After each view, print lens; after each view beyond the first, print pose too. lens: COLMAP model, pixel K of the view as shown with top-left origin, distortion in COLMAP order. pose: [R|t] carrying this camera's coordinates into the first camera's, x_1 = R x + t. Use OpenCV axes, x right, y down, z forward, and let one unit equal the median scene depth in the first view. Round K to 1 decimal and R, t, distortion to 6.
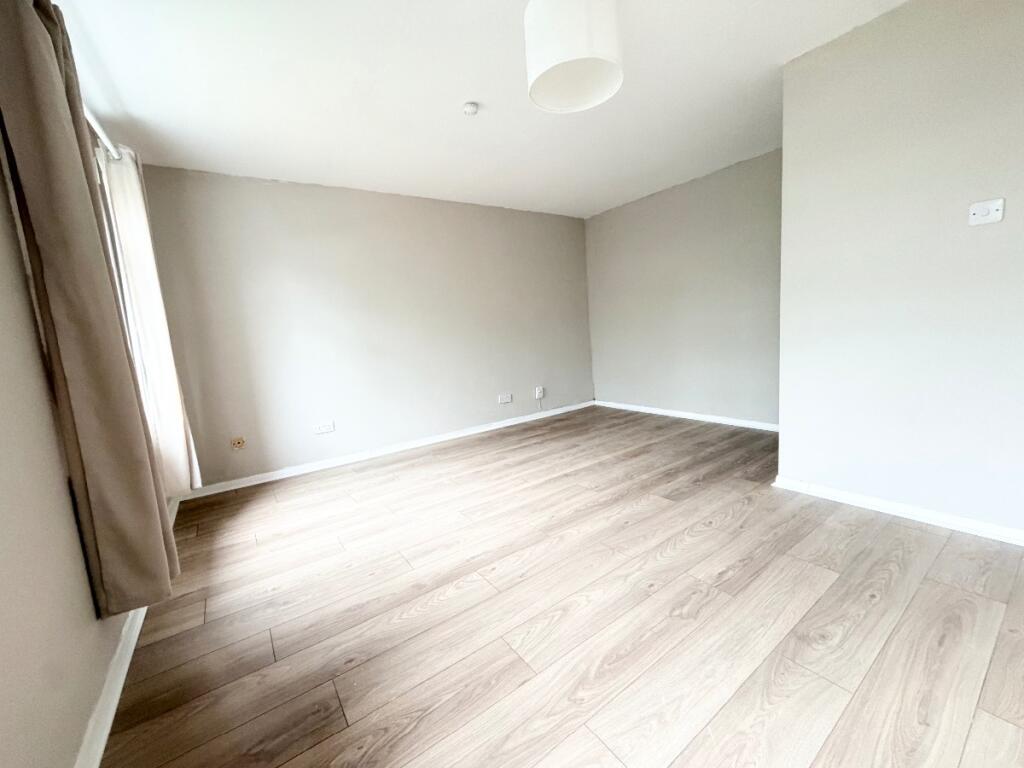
lens RADIAL K [[406.2, 0, 510.9], [0, 406.2, 384.6], [0, 0, 1]] dist [-0.000670, -0.000435]
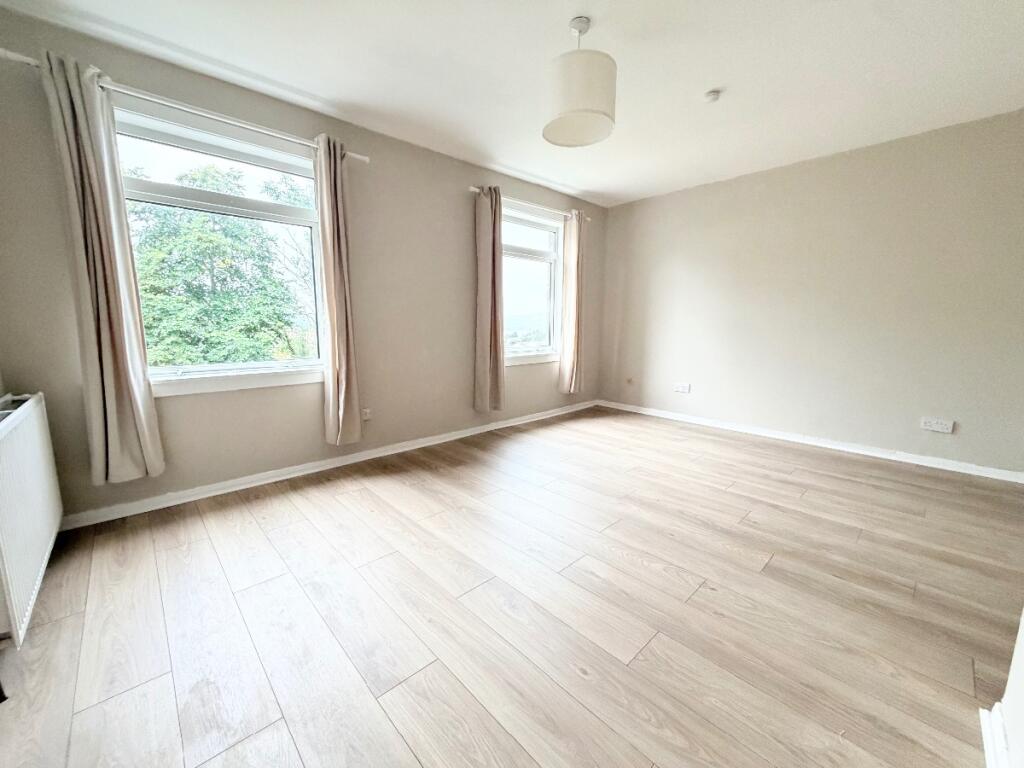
lens RADIAL K [[406.2, 0, 510.9], [0, 406.2, 384.6], [0, 0, 1]] dist [-0.000670, -0.000435]
pose [[0.150690, 0.225353, -0.962553, 0.770949], [-0.149930, 0.967618, 0.203067, -0.090714], [0.977146, 0.113715, 0.179598, 0.324947]]
